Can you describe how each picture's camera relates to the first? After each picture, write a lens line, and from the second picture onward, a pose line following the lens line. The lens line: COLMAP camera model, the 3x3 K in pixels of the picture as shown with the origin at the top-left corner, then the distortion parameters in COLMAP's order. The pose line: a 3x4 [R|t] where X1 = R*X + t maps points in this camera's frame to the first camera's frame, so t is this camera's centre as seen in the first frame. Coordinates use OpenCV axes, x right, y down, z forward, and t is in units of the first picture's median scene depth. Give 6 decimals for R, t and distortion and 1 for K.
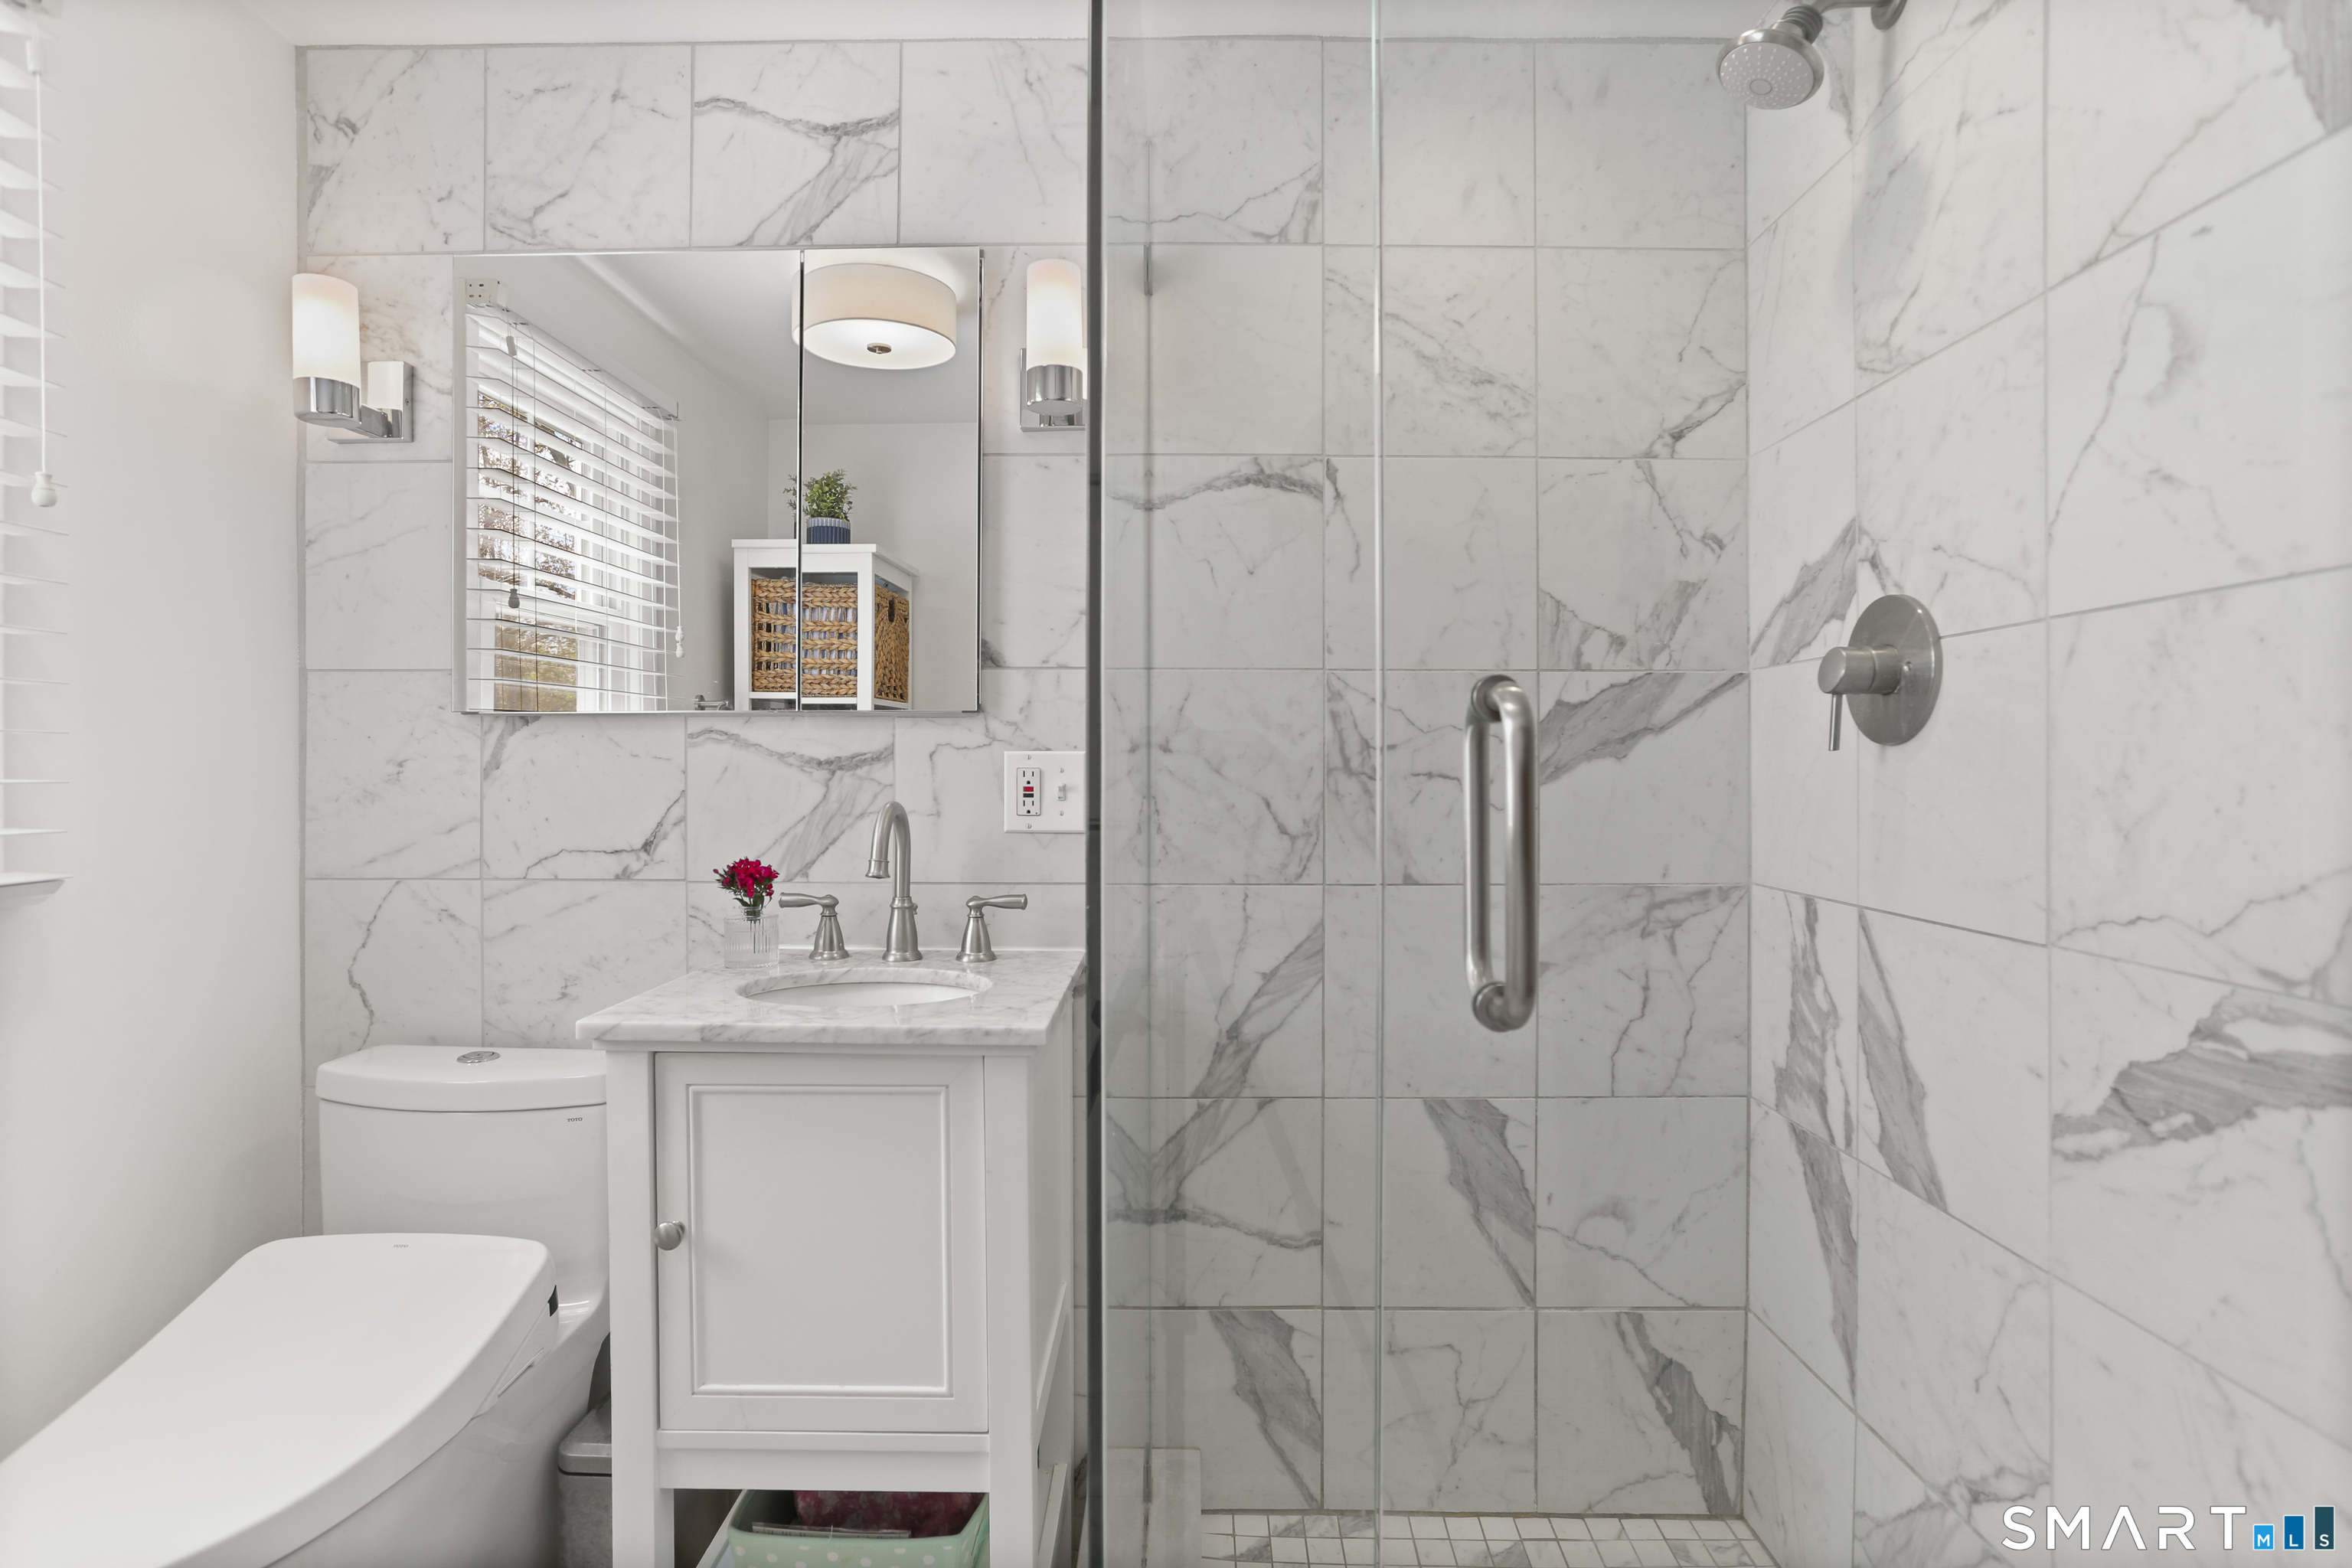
lens RADIAL K [[1138.4, 0, 1180.8], [0, 1138.4, 746.2], [0, 0, 1]] dist [-0.056420, 0.031387]
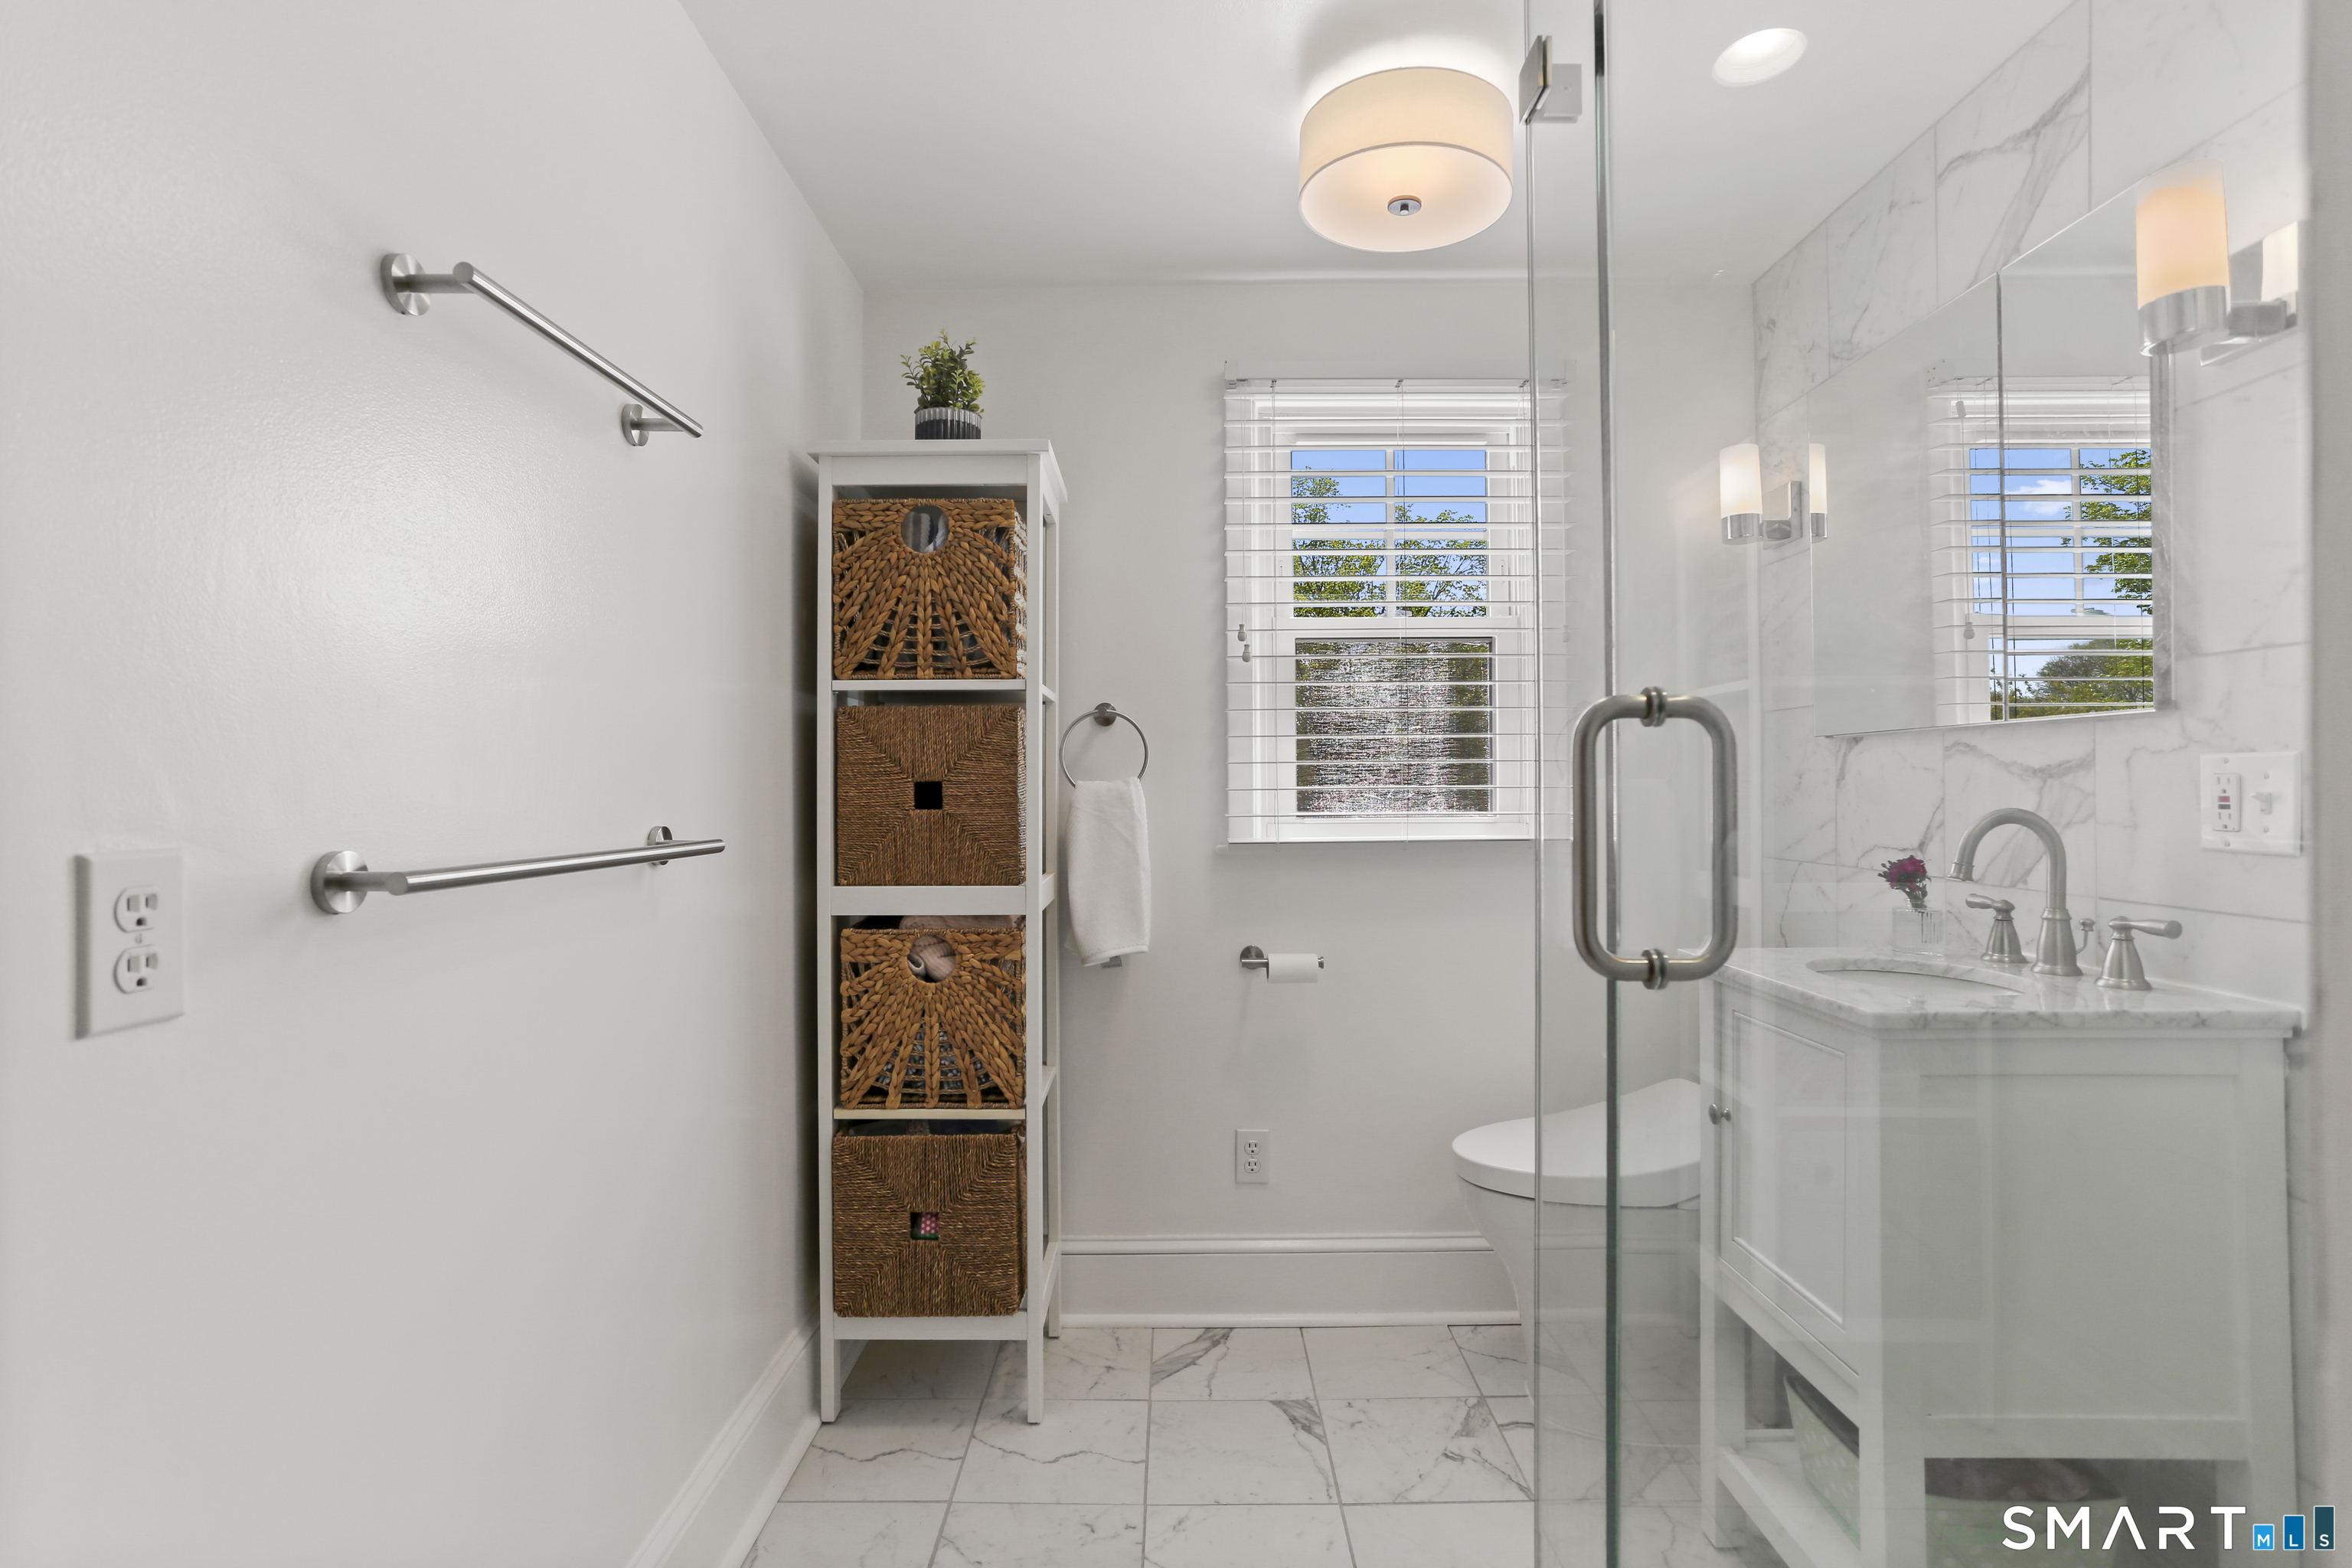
lens RADIAL K [[1138.4, 0, 1180.8], [0, 1138.4, 746.2], [0, 0, 1]] dist [-0.056420, 0.031387]
pose [[0.011765, -0.035984, -0.999283, 0.658764], [0.017575, 0.999205, -0.035774, 0.014768], [0.999776, -0.017141, 0.012388, 0.233186]]
